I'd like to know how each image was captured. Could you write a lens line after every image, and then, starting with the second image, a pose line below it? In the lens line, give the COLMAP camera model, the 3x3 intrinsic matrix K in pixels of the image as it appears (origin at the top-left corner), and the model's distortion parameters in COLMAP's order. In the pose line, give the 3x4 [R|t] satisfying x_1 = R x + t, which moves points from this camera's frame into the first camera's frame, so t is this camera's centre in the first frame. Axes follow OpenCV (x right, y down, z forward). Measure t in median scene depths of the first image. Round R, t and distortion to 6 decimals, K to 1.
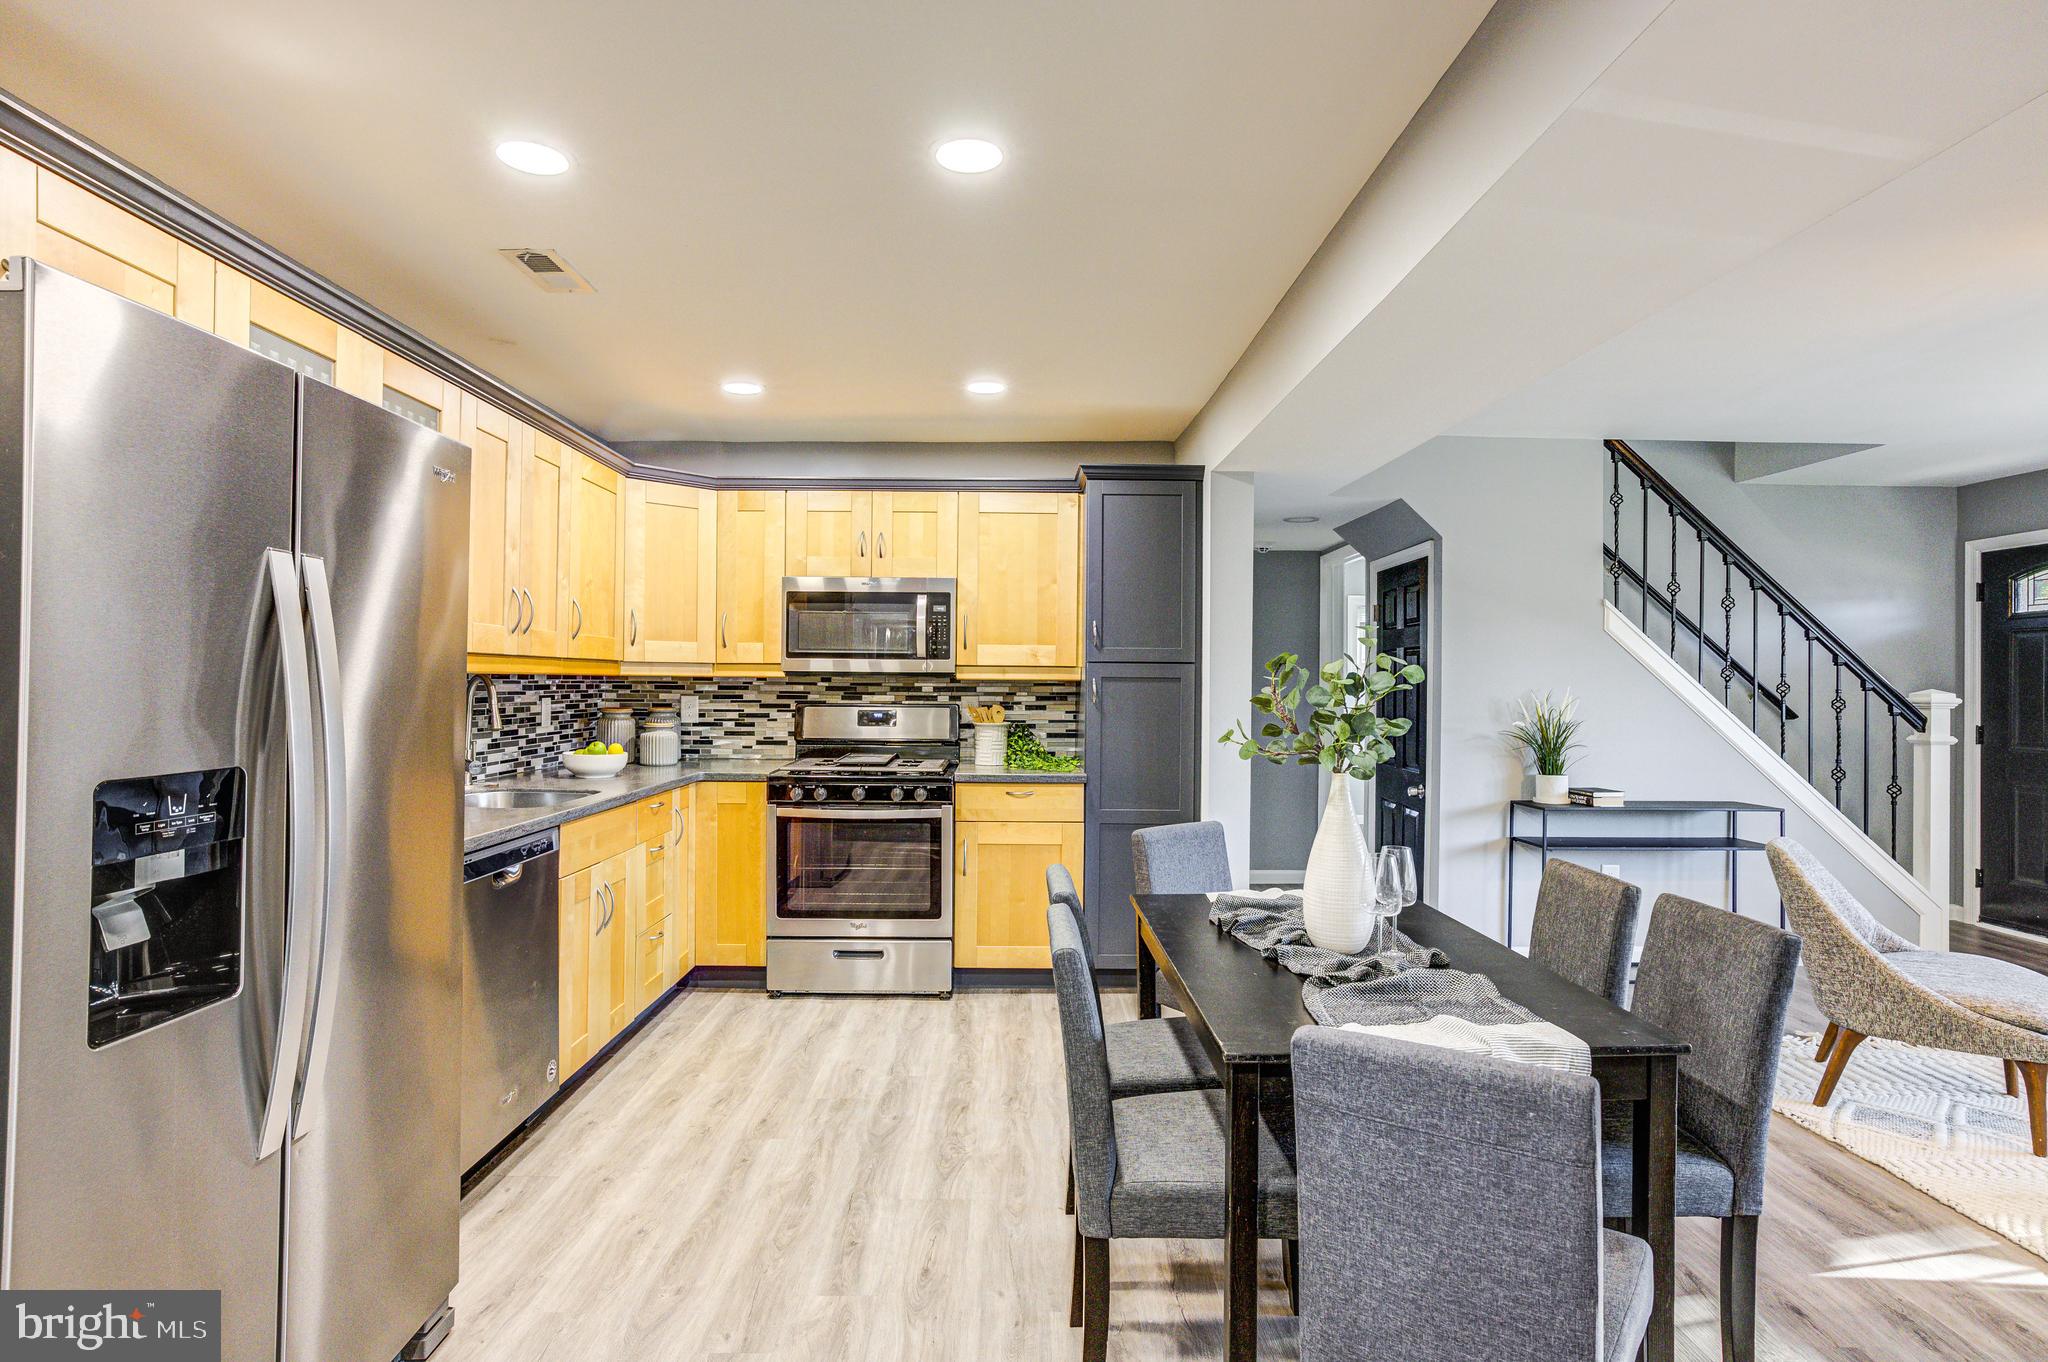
lens RADIAL K [[1036.9, 0, 1014.6], [0, 1036.9, 674.1], [0, 0, 1]] dist [-0.054739, 0.031472]
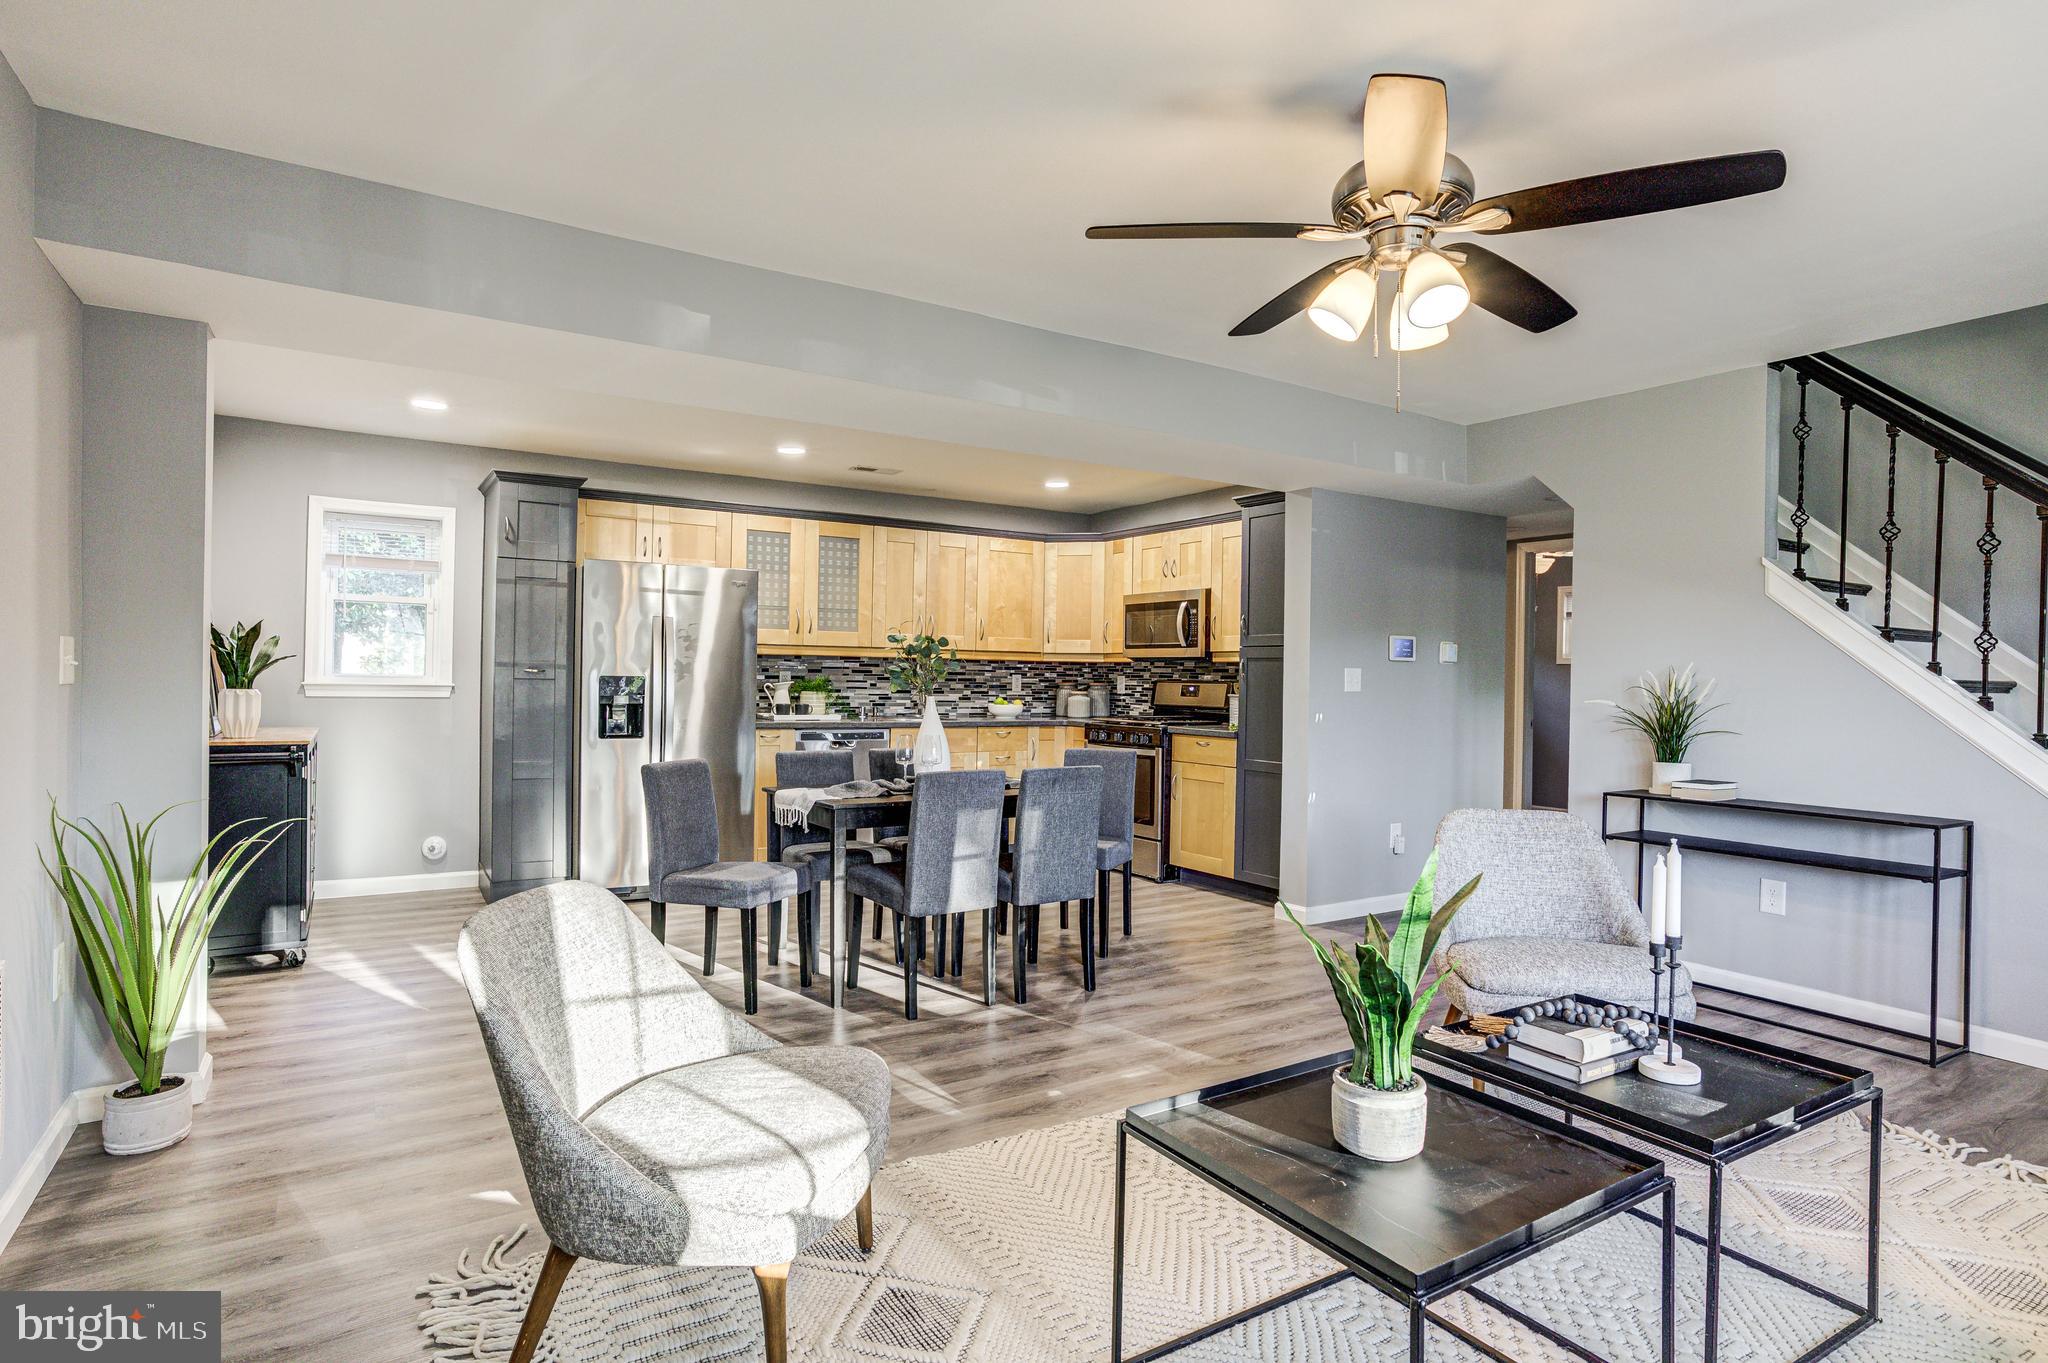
lens RADIAL K [[1069.4, 0, 1001.7], [0, 1069.4, 688.4], [0, 0, 1]] dist [-0.035572, 0.013778]
pose [[0.525130, 0.009491, -0.850969, 0.991789], [-0.006318, 0.999954, 0.007254, 0.031277], [0.850999, 0.001567, 0.525166, 0.028217]]
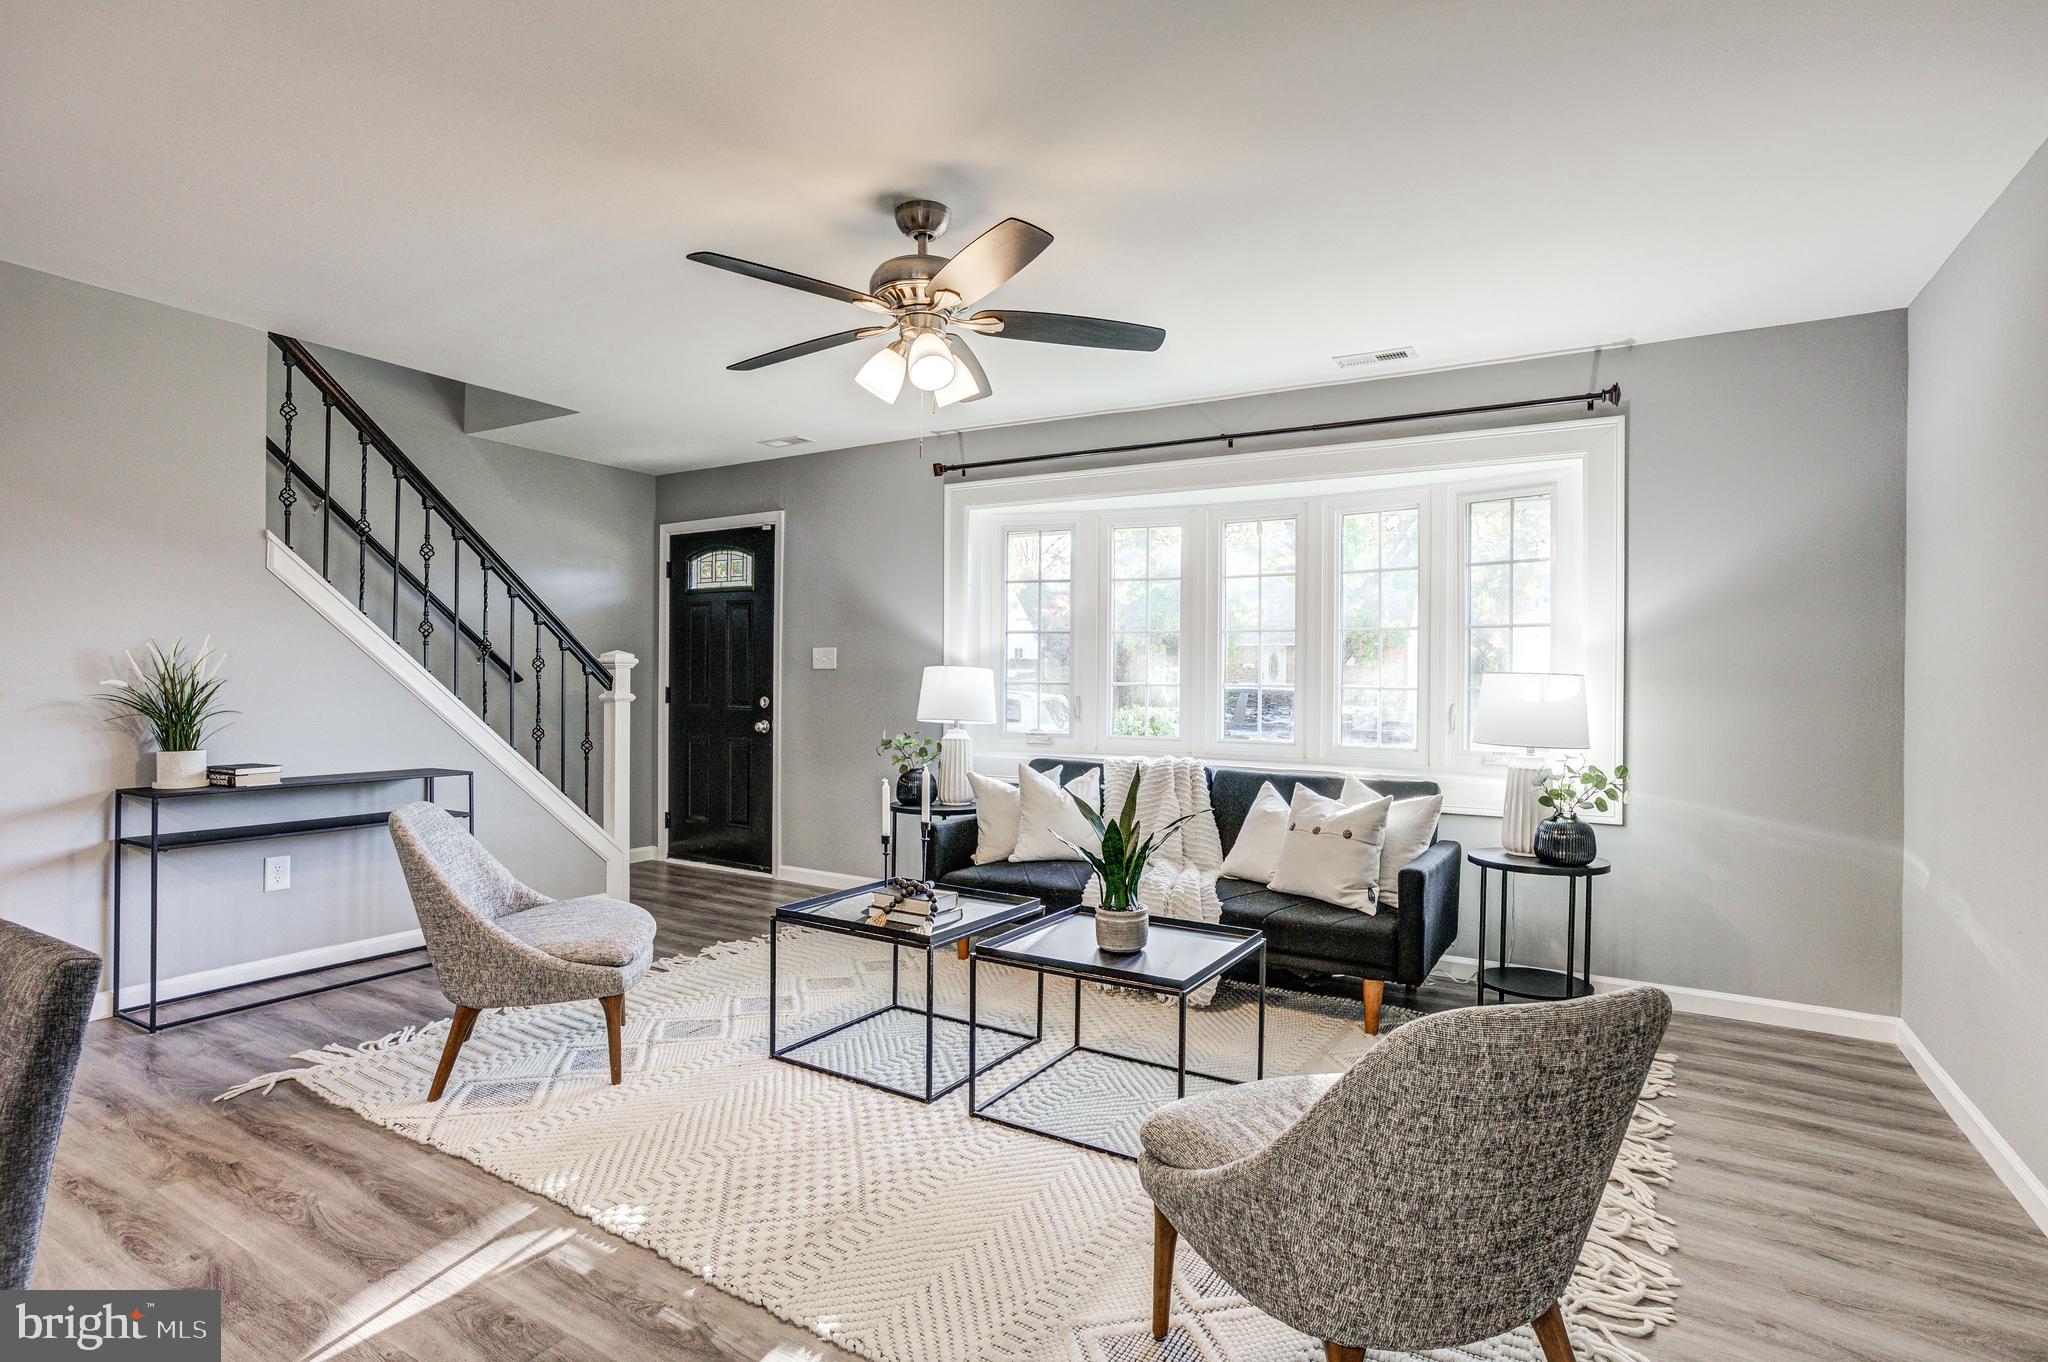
lens RADIAL K [[1036.9, 0, 1028.0], [0, 1036.9, 680.9], [0, 0, 1]] dist [-0.054739, 0.031472]
pose [[0.512107, -0.005270, 0.858905, 0.199667], [-0.013631, 0.999805, 0.014261, 0.026831], [-0.858813, -0.019011, 0.511936, 0.070606]]
